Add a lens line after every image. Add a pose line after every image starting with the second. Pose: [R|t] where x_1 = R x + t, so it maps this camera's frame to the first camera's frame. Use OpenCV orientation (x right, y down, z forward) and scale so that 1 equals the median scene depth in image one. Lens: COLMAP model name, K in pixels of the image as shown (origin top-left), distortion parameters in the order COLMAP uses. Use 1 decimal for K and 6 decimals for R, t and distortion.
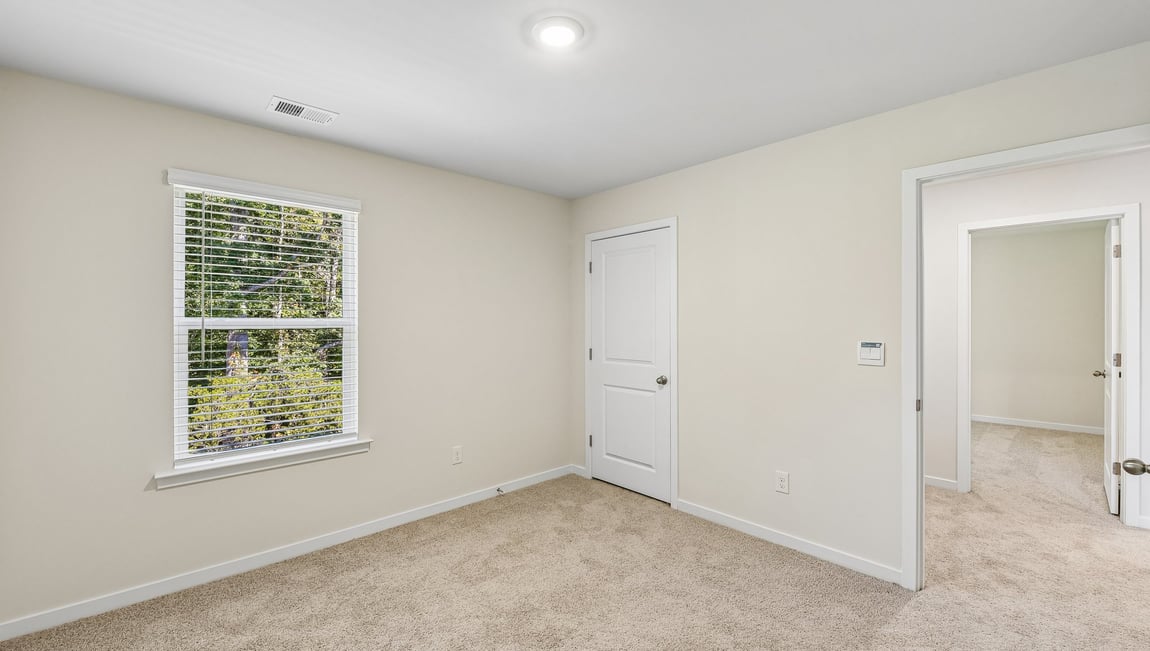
lens RADIAL K [[453.0, 0, 568.3], [0, 453.0, 321.3], [0, 0, 1]] dist [-0.021094, -0.000379]
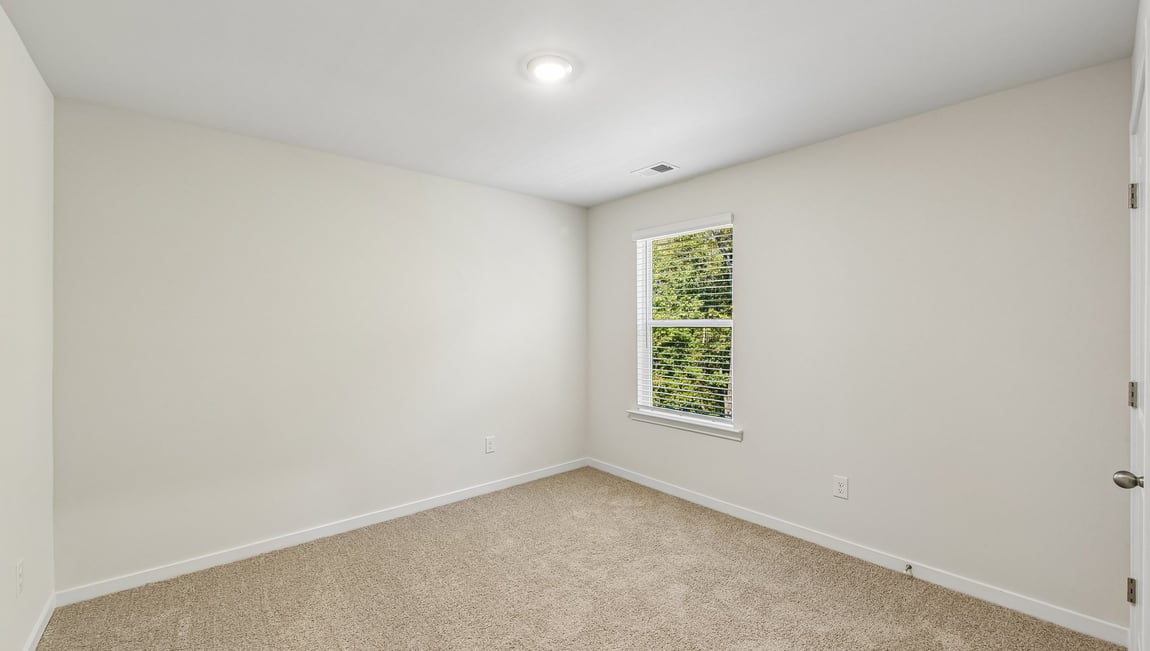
lens RADIAL K [[459.4, 0, 574.2], [0, 459.4, 324.2], [0, 0, 1]] dist [-0.013715, -0.001154]
pose [[-0.041392, -0.001855, -0.999141, 0.662421], [0.007267, 0.999971, -0.002157, 0.006767], [0.999117, -0.007350, -0.041378, 0.640466]]
